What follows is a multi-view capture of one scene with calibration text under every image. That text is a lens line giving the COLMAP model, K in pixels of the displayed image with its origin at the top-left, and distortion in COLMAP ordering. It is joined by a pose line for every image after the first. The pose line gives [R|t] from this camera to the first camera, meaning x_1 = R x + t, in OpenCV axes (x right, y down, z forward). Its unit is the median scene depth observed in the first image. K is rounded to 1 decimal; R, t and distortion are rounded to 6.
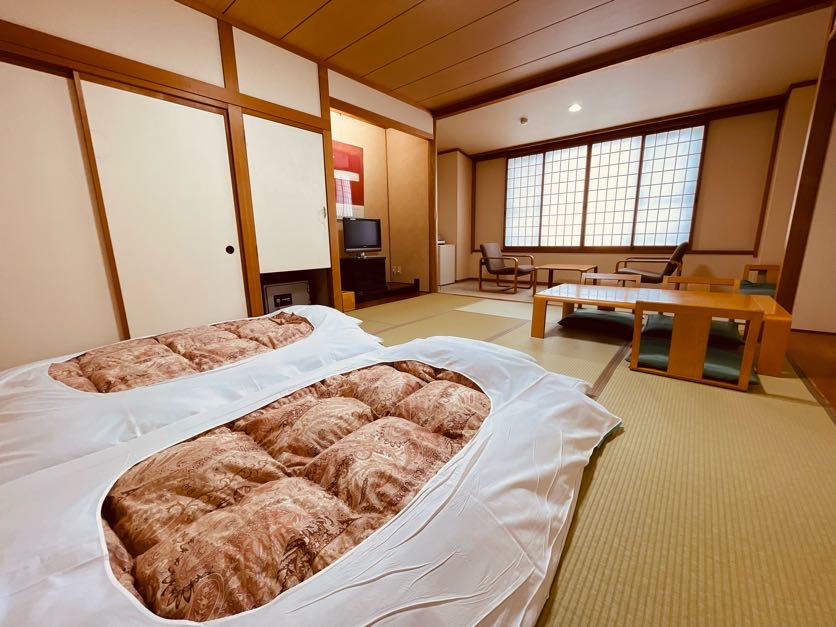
lens RADIAL K [[338.4, 0, 416.3], [0, 338.4, 313.1], [0, 0, 1]] dist [-0.005926, -0.000125]
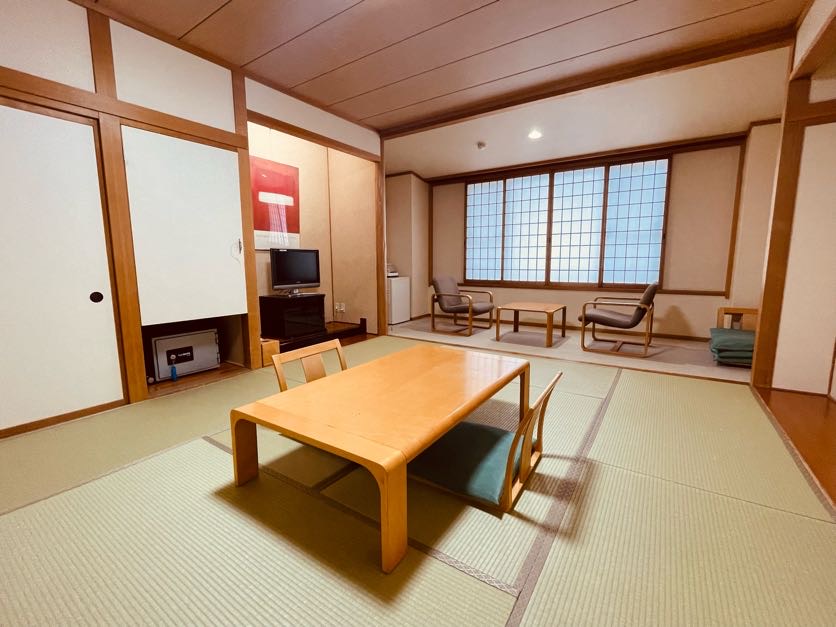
lens RADIAL K [[367.2, 0, 416.1], [0, 367.2, 311.6], [0, 0, 1]] dist [0.002340, -0.003735]
pose [[0.995328, -0.000233, 0.096550, 0.053560], [0.007290, 0.997324, -0.072749, -0.059010], [-0.096274, 0.073113, 0.992666, 0.076139]]
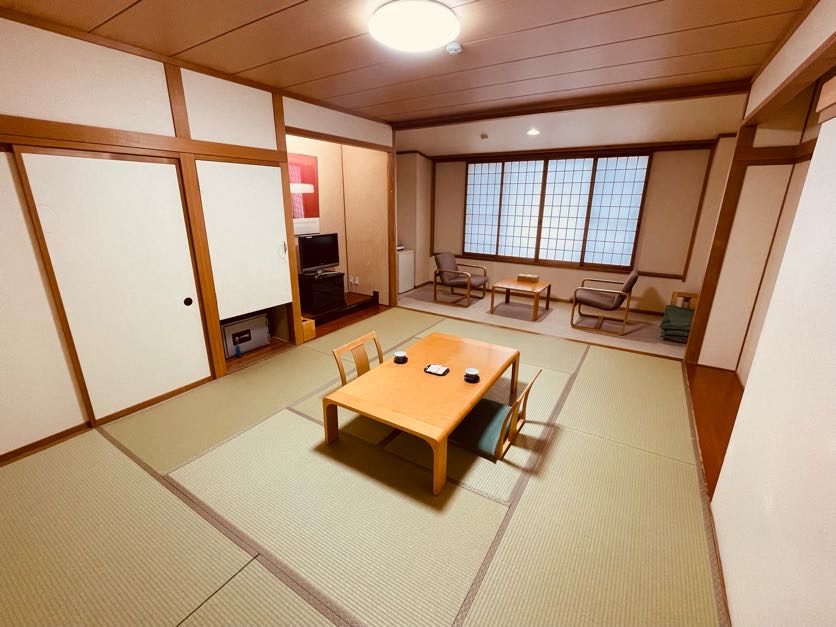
lens RADIAL K [[367.2, 0, 415.8], [0, 367.2, 308.3], [0, 0, 1]] dist [0.002340, -0.003735]
pose [[0.991627, -0.011421, 0.128627, -0.024899], [0.000491, 0.996407, 0.084692, -0.168443], [-0.129132, -0.083920, 0.988070, -0.085369]]
